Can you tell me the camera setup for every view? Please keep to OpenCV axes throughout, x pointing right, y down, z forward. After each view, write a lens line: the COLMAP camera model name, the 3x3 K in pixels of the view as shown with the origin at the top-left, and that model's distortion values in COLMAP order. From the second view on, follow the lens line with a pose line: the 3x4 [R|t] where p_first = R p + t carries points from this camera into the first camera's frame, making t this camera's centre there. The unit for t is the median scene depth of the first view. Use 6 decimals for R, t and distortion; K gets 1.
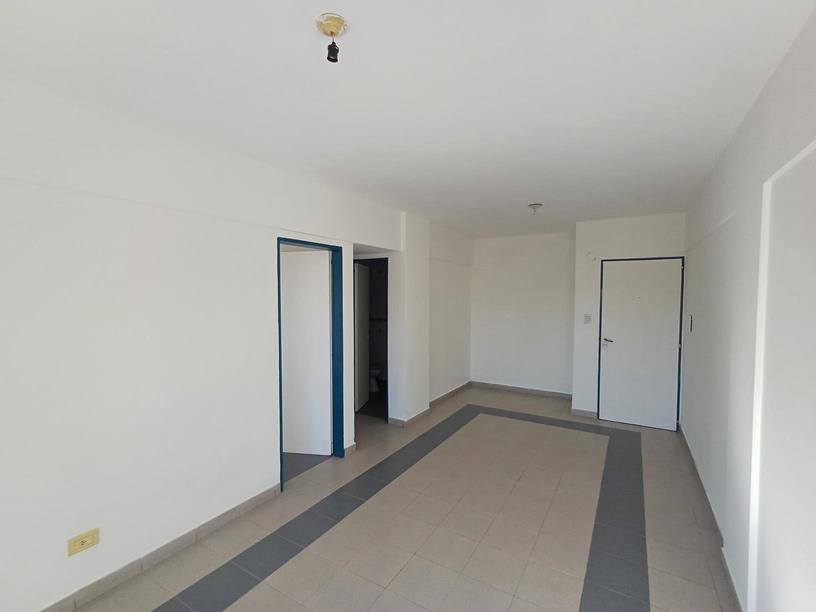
lens RADIAL K [[367.1, 0, 419.0], [0, 367.1, 306.4], [0, 0, 1]] dist [0.001465, -0.004174]
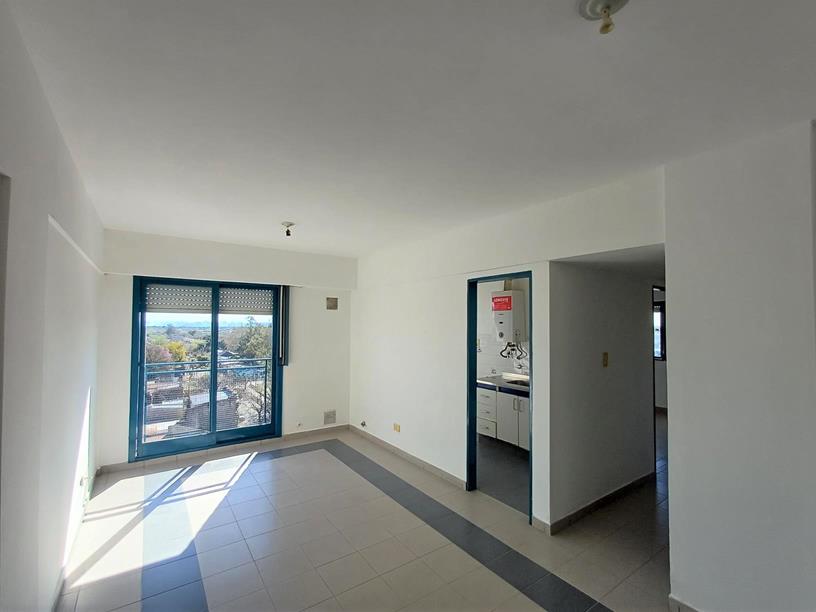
lens RADIAL K [[367.1, 0, 419.0], [0, 367.1, 306.4], [0, 0, 1]] dist [0.001465, -0.004174]
pose [[-0.386163, -0.042454, -0.921453, 0.803072], [-0.035799, 0.998878, -0.031019, -0.041576], [0.921736, 0.021008, -0.387249, 1.326311]]
